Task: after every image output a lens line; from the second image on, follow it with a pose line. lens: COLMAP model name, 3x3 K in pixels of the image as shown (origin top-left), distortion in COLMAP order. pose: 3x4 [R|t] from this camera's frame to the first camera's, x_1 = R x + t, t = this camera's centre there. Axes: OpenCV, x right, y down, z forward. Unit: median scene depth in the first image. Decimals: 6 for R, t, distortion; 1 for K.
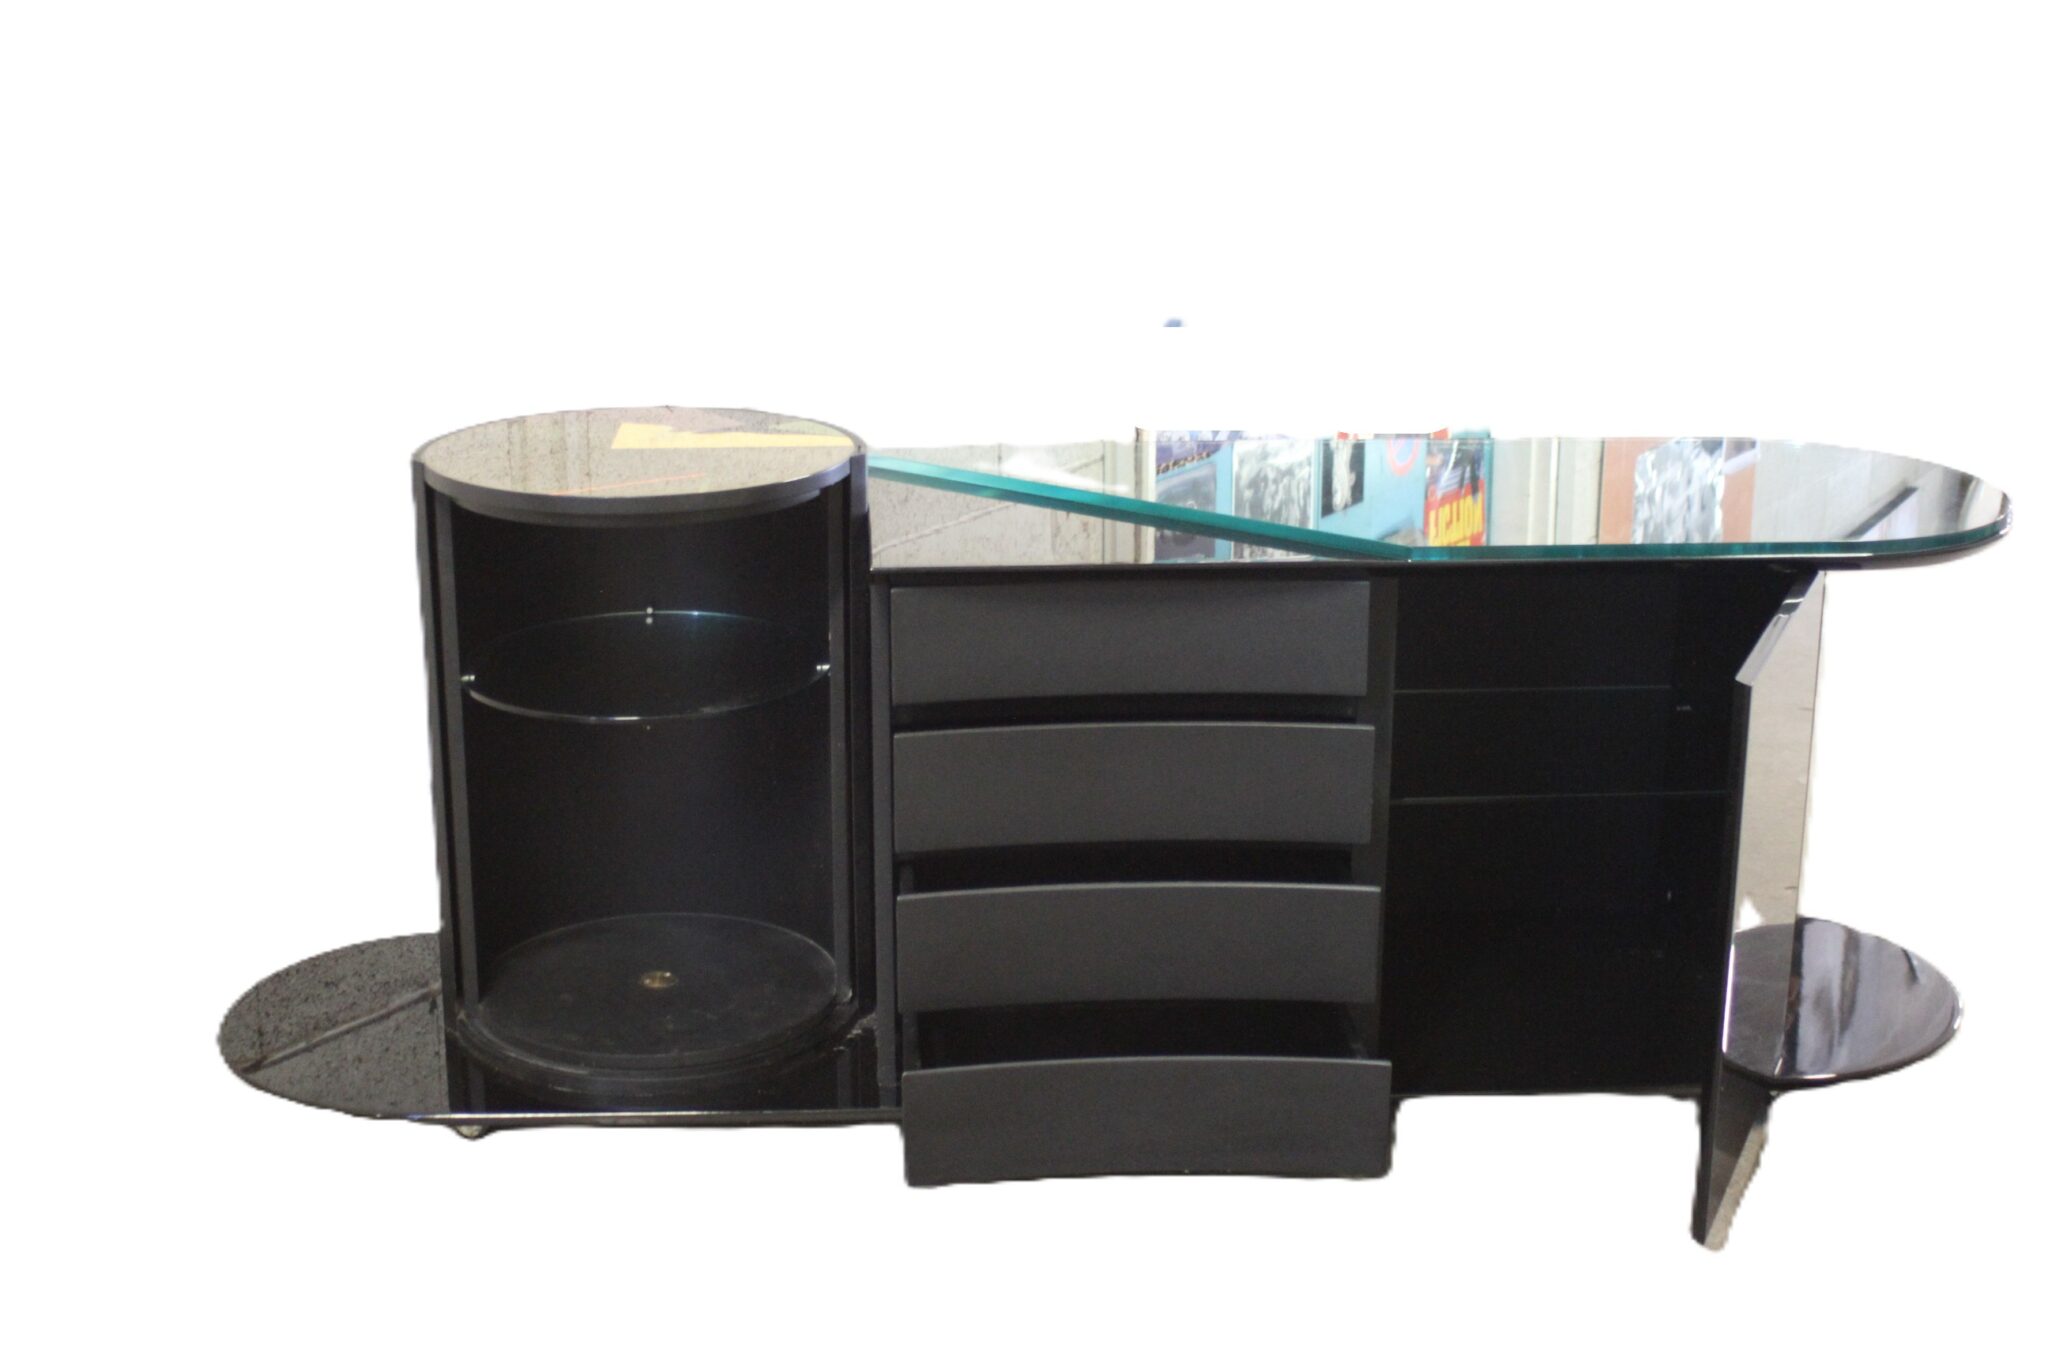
lens RADIAL K [[2768.4, 0, 1024.0], [0, 2768.4, 682.5], [0, 0, 1]] dist [-0.136150, -0.032007]
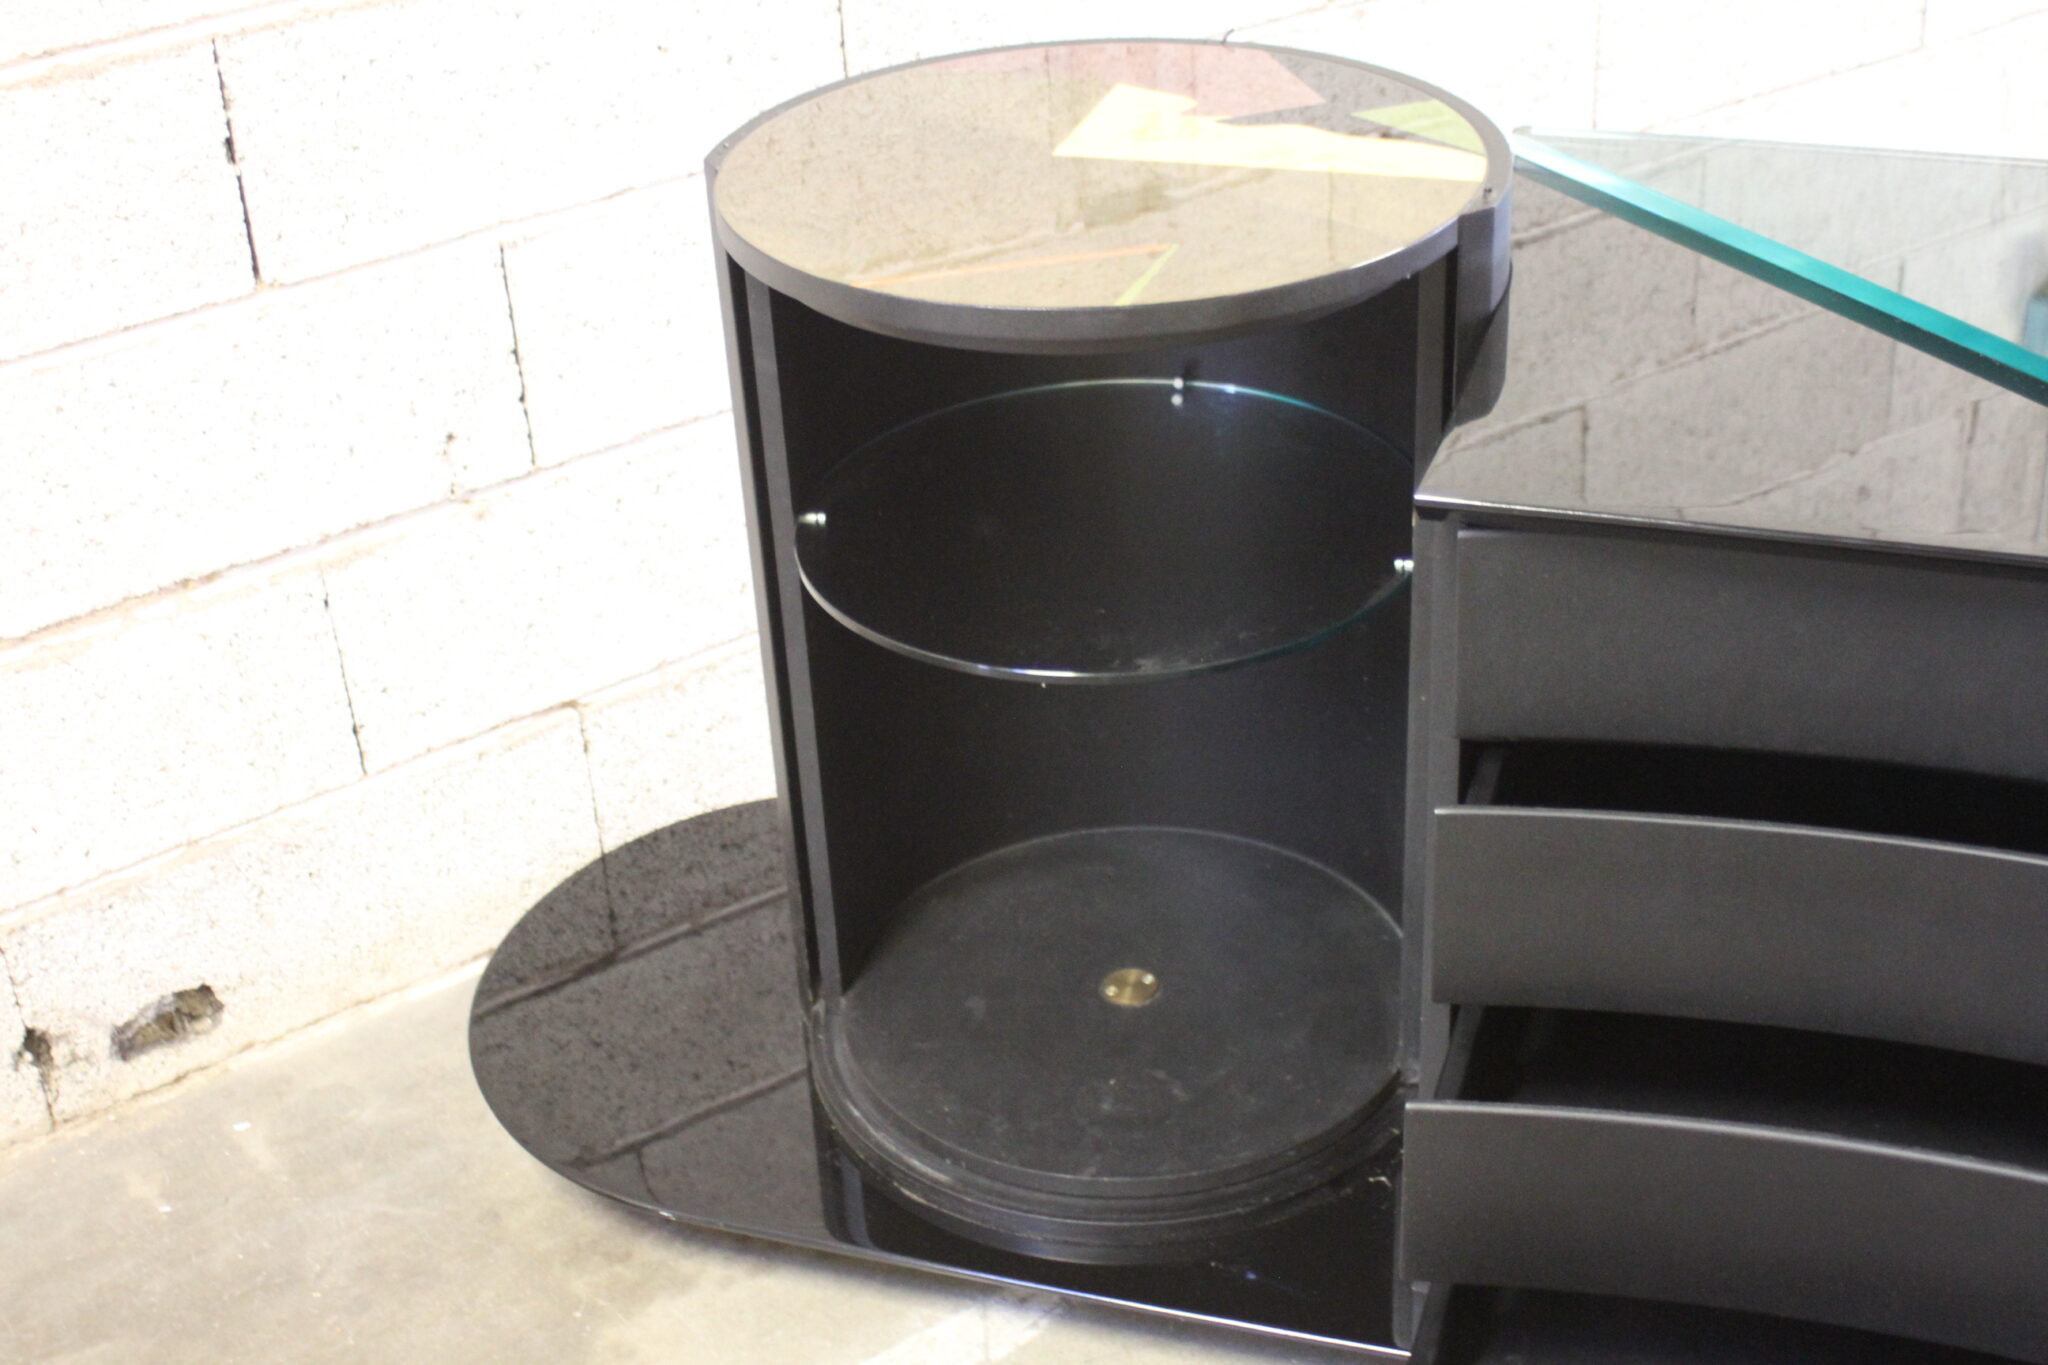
lens RADIAL K [[2613.7, 0, 1024.0], [0, 2613.7, 682.5], [0, 0, 1]] dist [-0.037799, 0.010113]
pose [[0.921163, 0.149244, -0.359423, 0.046761], [-0.048770, 0.960534, 0.273854, -0.116867], [0.386109, -0.234735, 0.892087, 0.466753]]
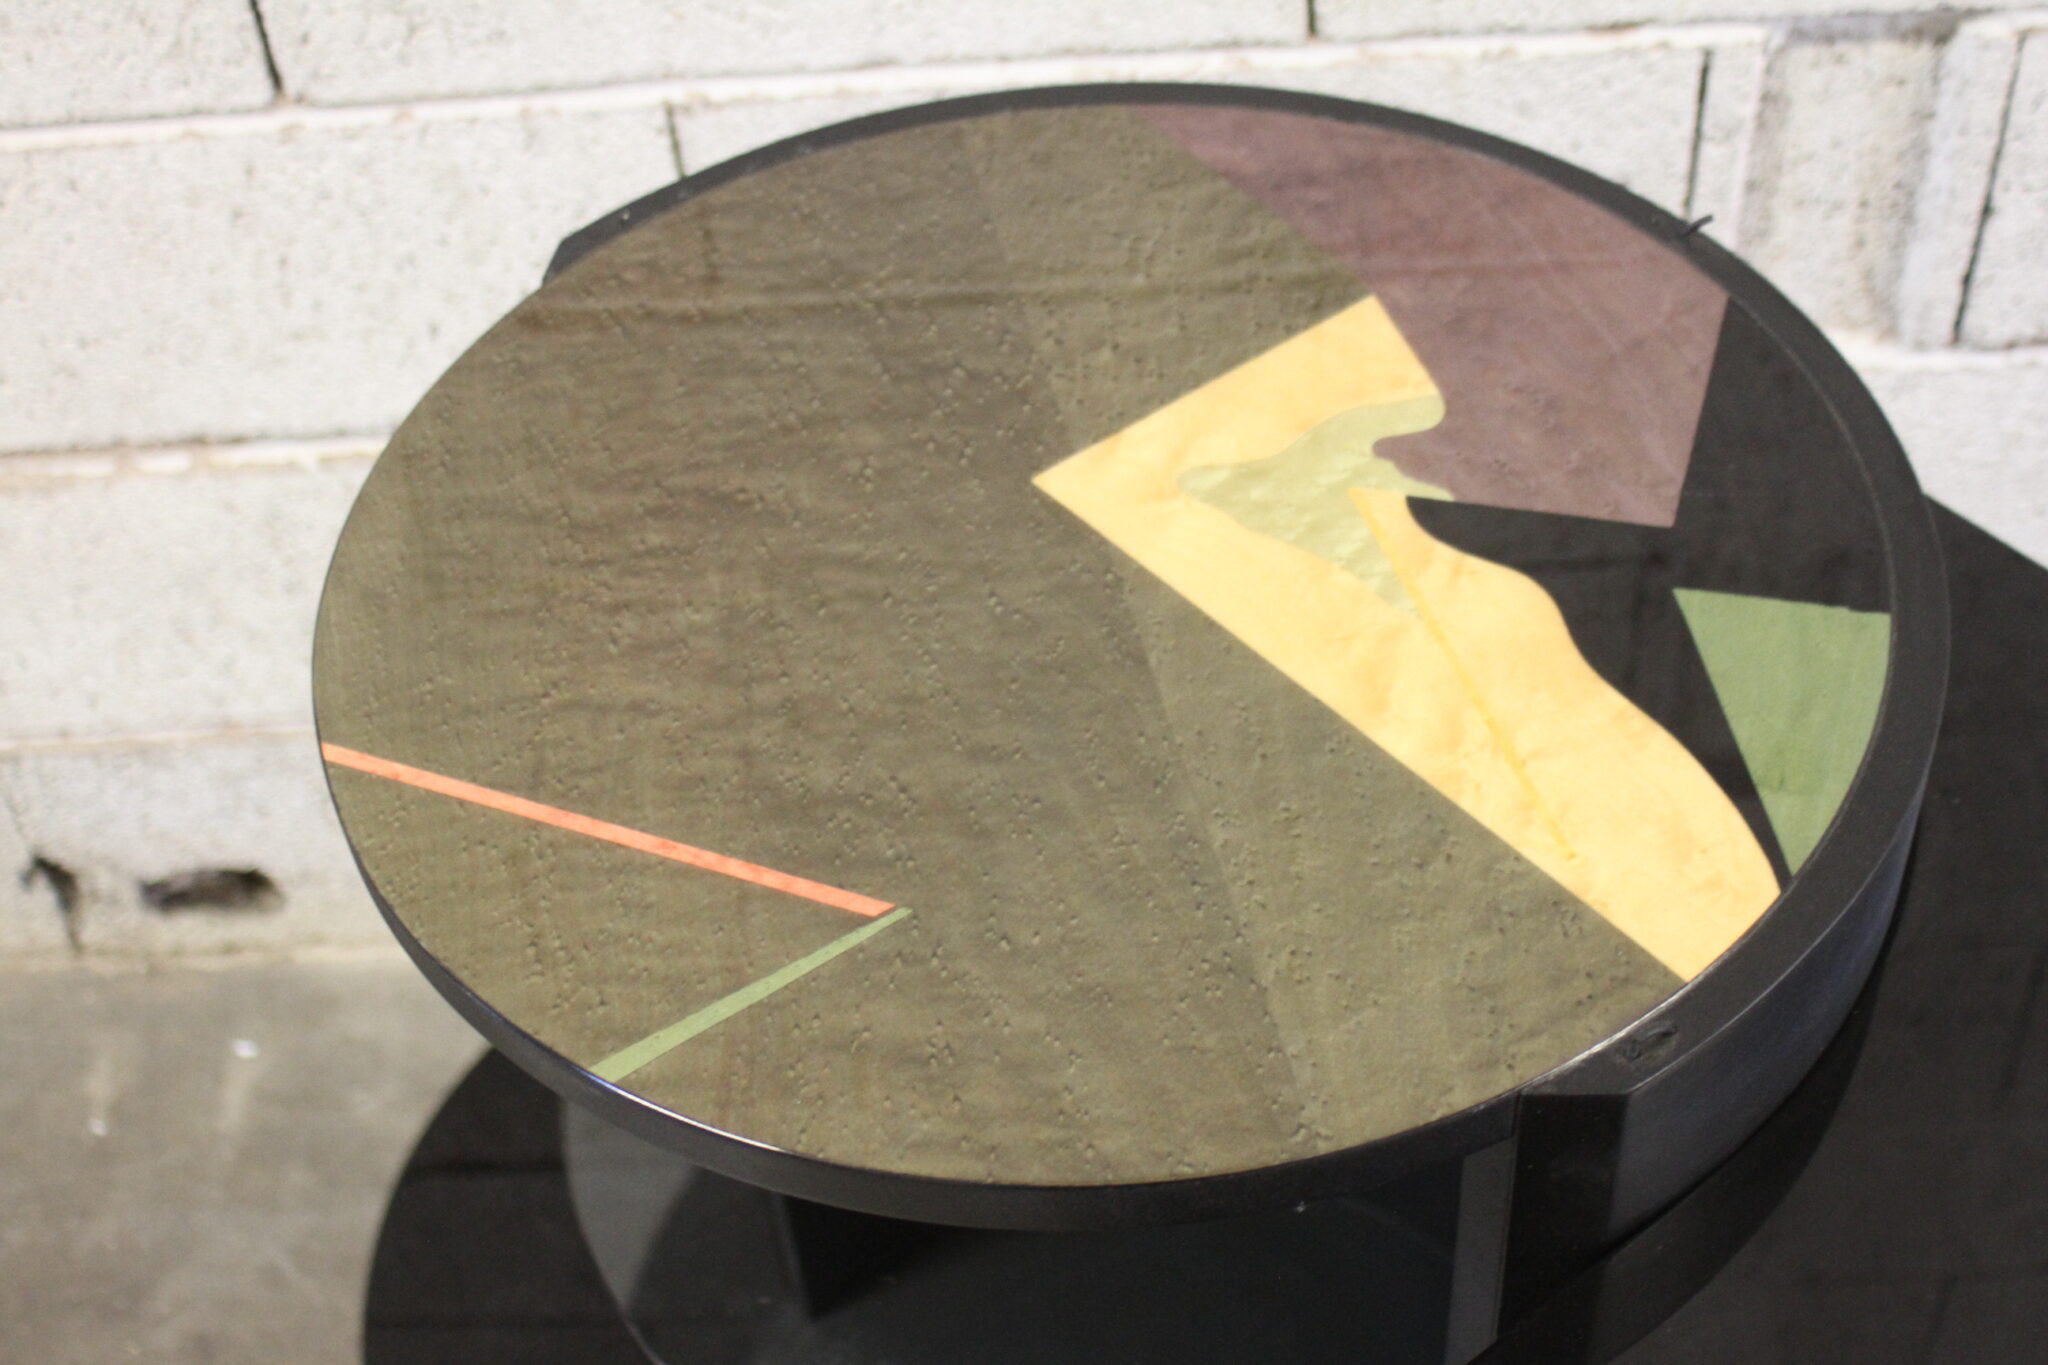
lens RADIAL K [[2613.7, 0, 1024.0], [0, 2613.7, 682.5], [0, 0, 1]] dist [-0.037799, 0.010113]
pose [[0.537537, 0.558529, -0.631743, 0.026457], [-0.155490, 0.801991, 0.576743, -0.201745], [0.828781, -0.211791, 0.517945, 0.789205]]
